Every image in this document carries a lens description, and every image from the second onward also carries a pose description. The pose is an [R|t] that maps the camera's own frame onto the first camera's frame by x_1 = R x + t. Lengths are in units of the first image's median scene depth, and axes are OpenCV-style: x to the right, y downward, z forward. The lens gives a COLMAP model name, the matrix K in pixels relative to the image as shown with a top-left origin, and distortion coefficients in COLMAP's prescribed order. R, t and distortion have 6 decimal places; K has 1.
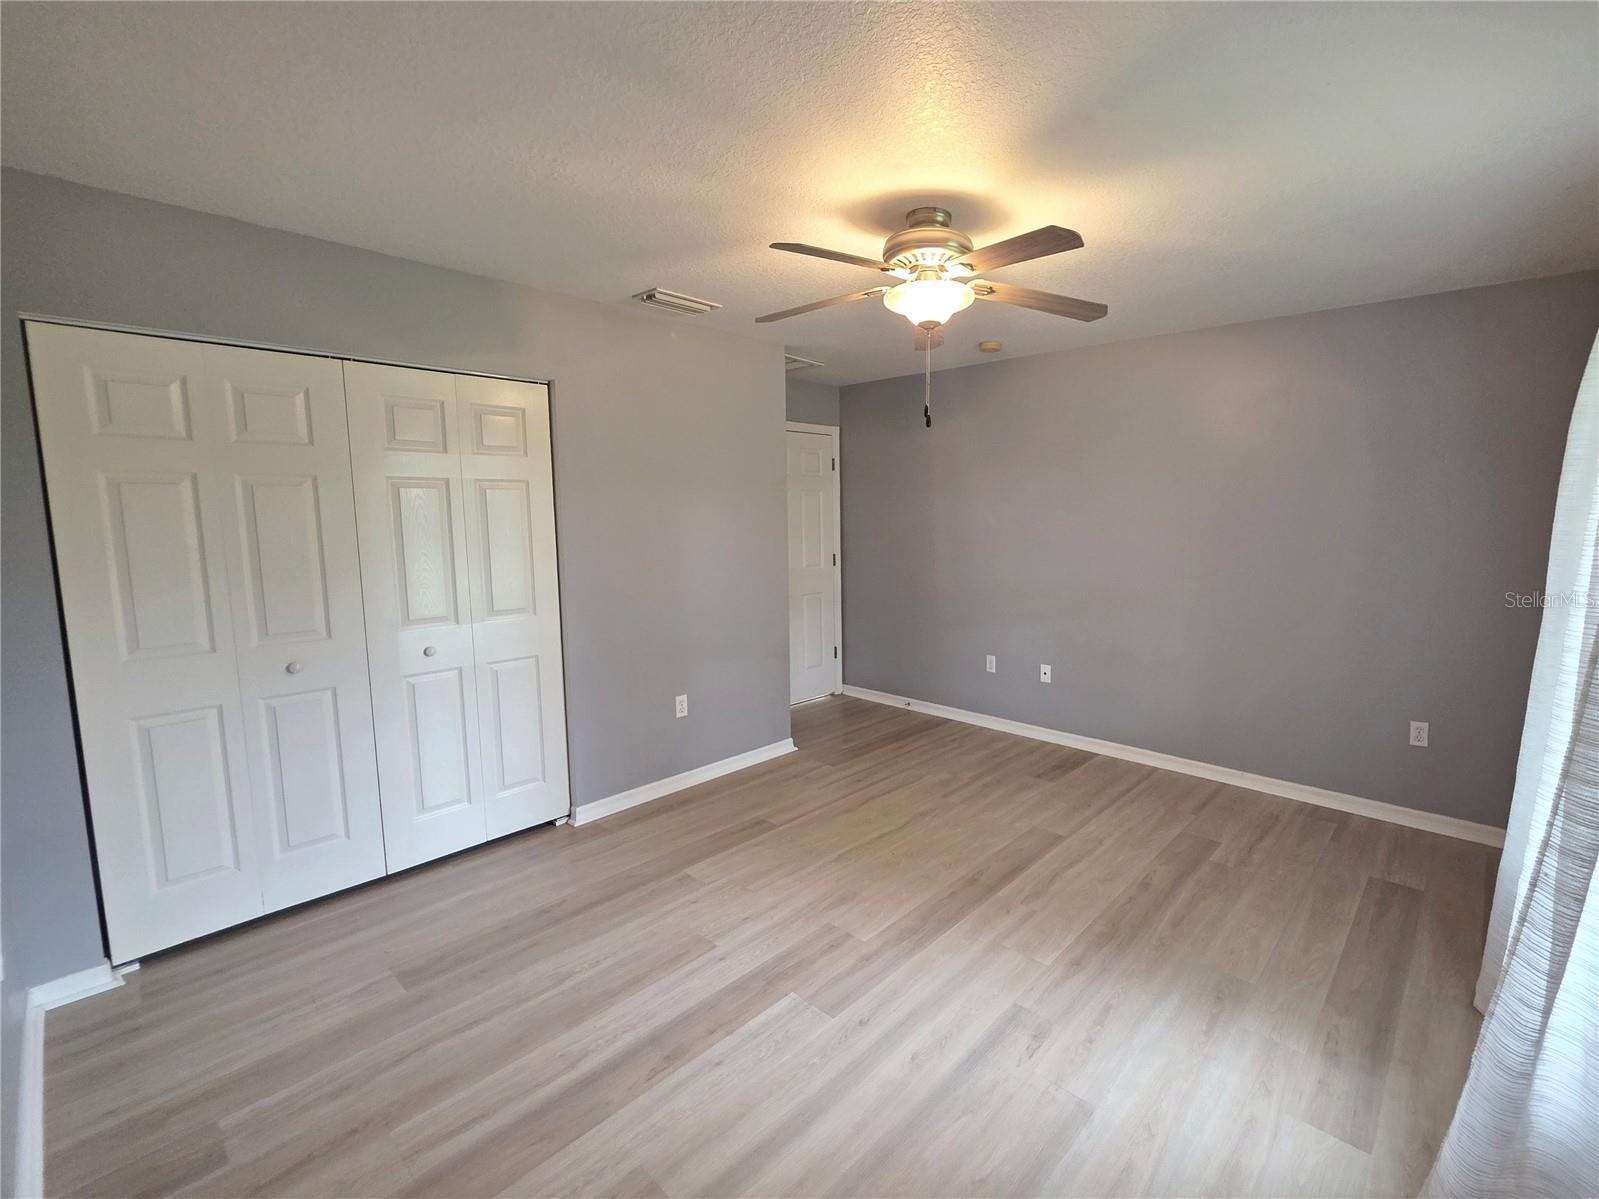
lens RADIAL K [[638.7, 0, 792.2], [0, 638.7, 597.6], [0, 0, 1]] dist [0.000585, 0.000456]
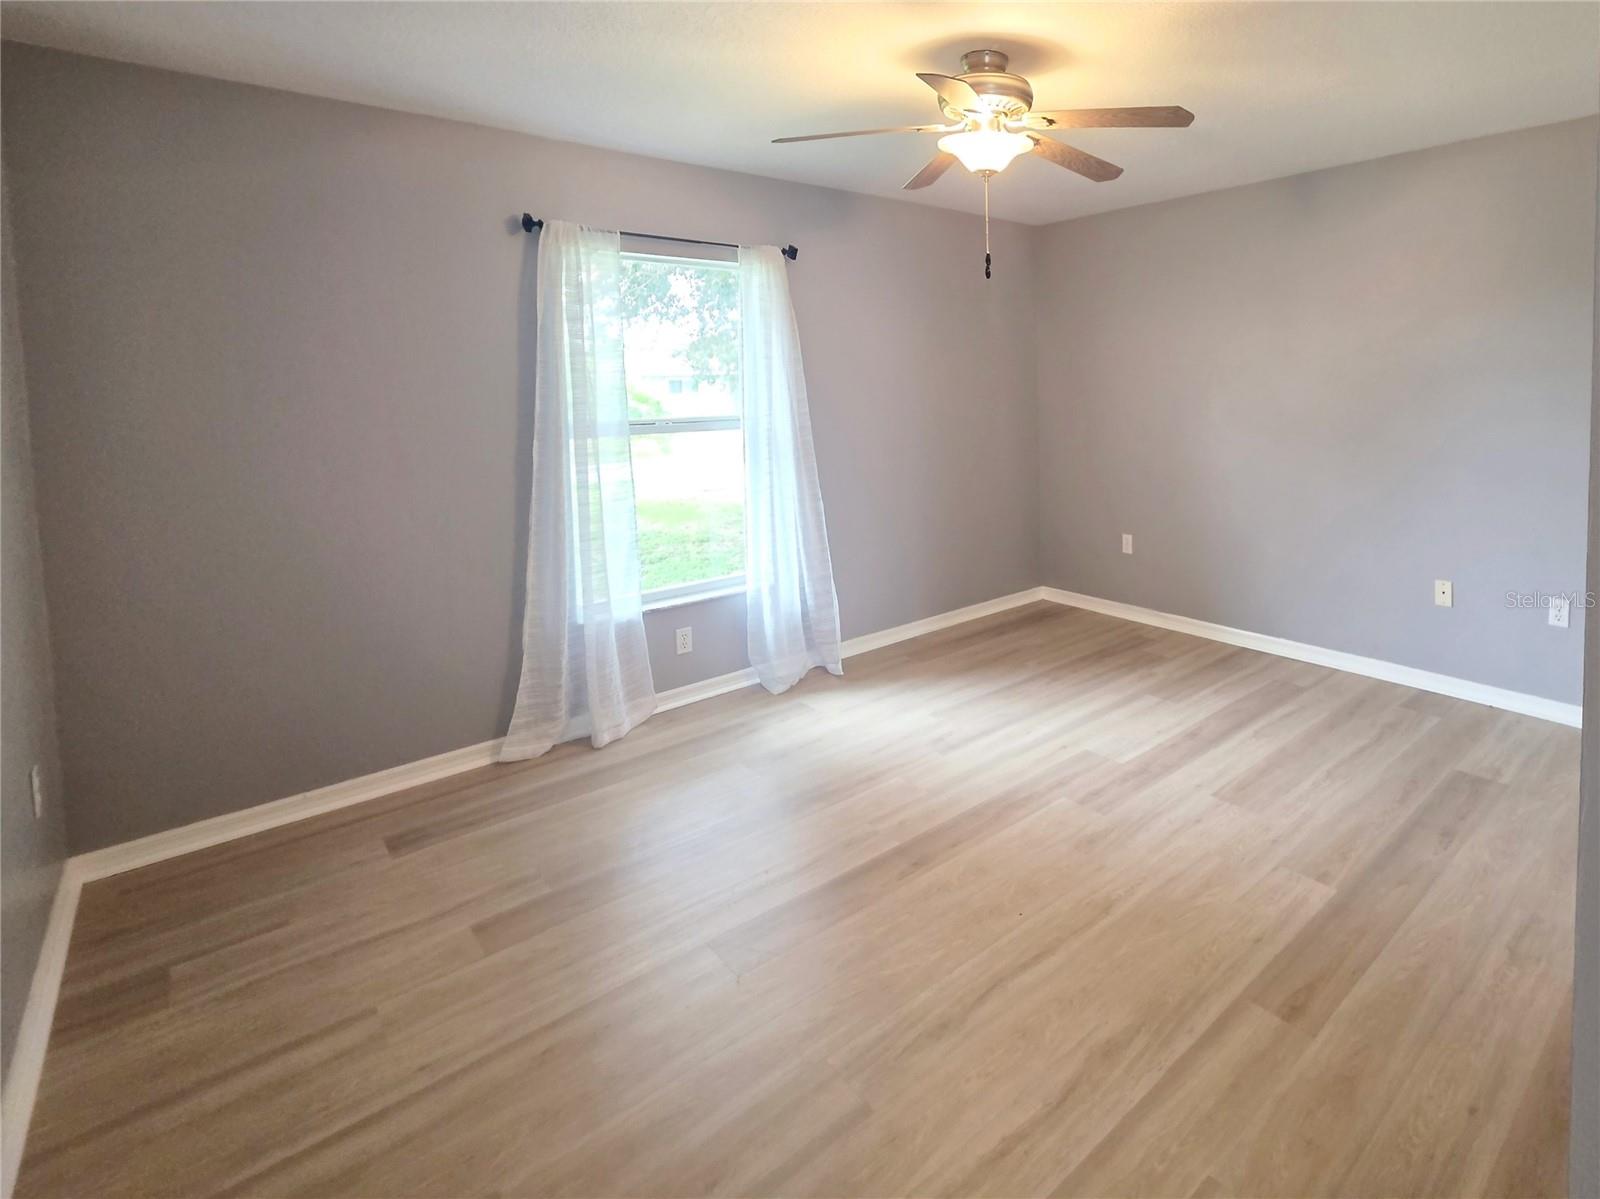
lens RADIAL K [[639.1, 0, 792.7], [0, 639.1, 597.6], [0, 0, 1]] dist [0.000585, 0.000456]
pose [[-0.967931, -0.066423, 0.242275, 0.312577], [0.049266, 0.895494, 0.442339, -0.255649], [-0.246337, 0.440090, -0.863504, 1.867695]]
